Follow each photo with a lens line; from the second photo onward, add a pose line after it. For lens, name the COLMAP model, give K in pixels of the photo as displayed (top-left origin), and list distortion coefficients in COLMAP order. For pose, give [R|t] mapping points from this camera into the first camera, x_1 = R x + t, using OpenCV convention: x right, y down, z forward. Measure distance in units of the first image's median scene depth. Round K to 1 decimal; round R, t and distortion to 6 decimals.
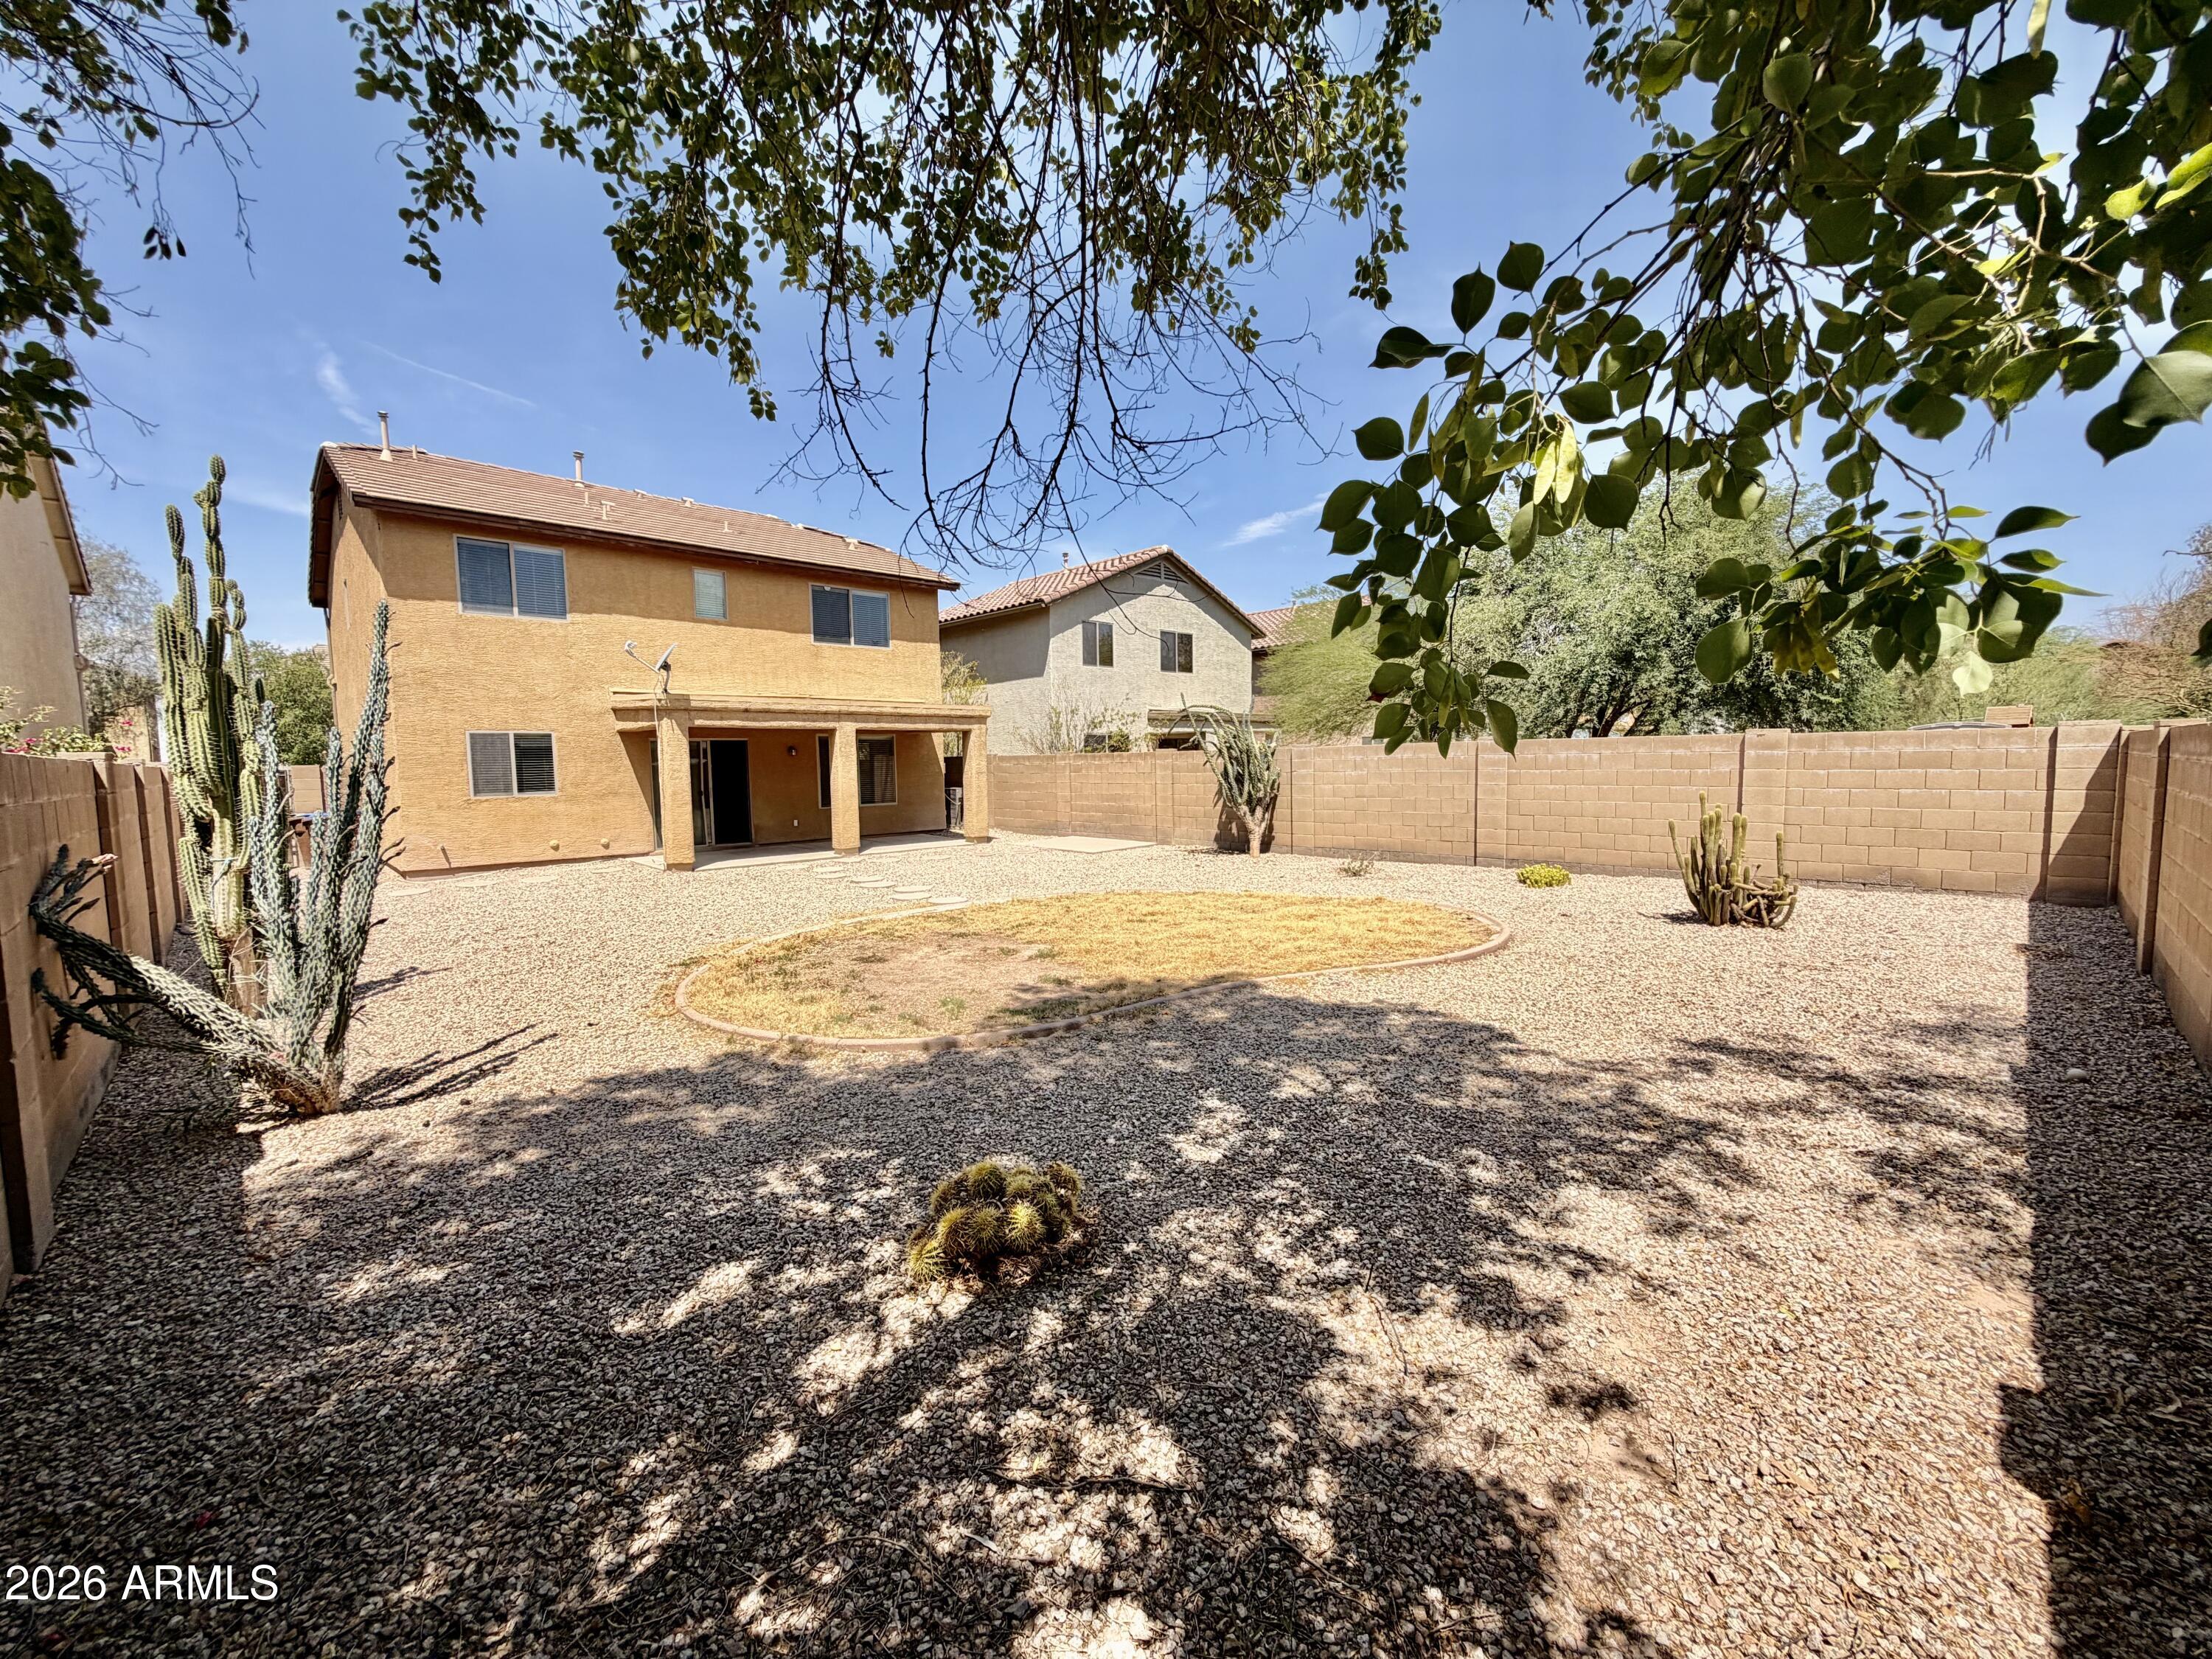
lens RADIAL K [[891.5, 0, 1097.6], [0, 891.5, 825.8], [0, 0, 1]] dist [-0.000074, -0.000074]
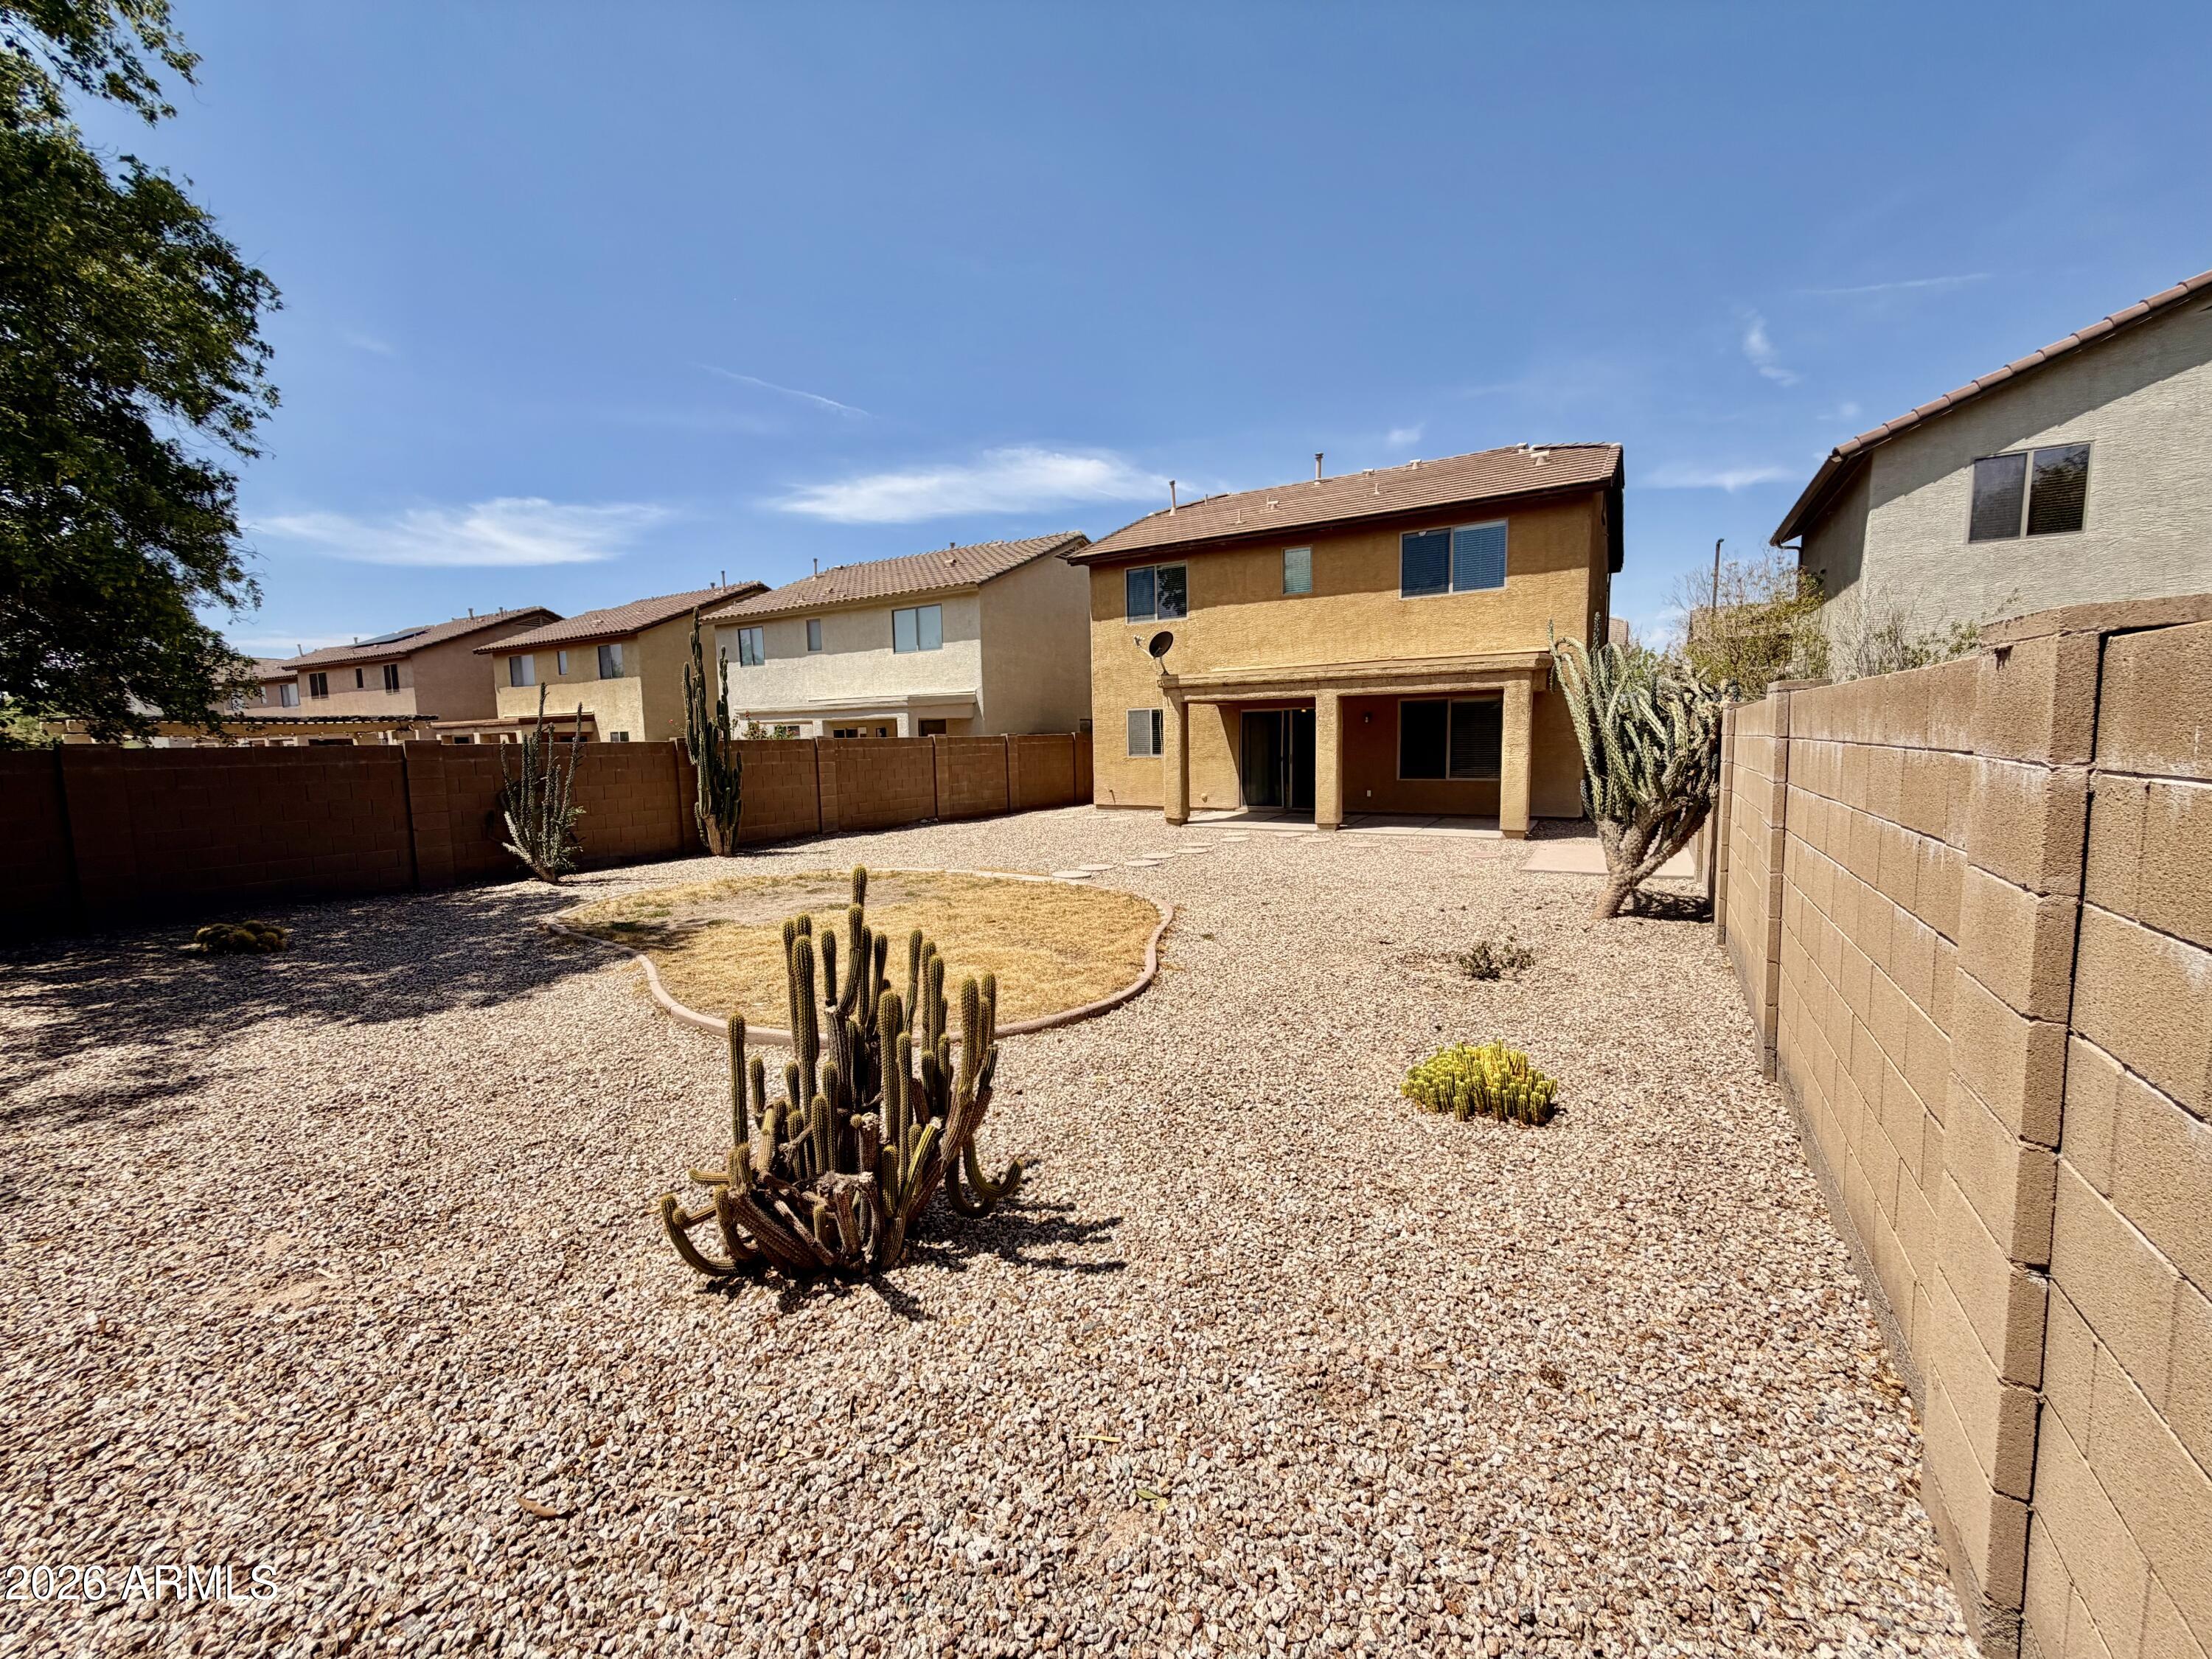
lens RADIAL K [[891.5, 0, 1097.6], [0, 891.5, 825.8], [0, 0, 1]] dist [-0.000074, -0.000074]
pose [[0.231320, 0.110116, -0.966626, 0.563453], [-0.057122, 0.993397, 0.099496, -0.051682], [0.971199, 0.032201, 0.236082, 0.535321]]
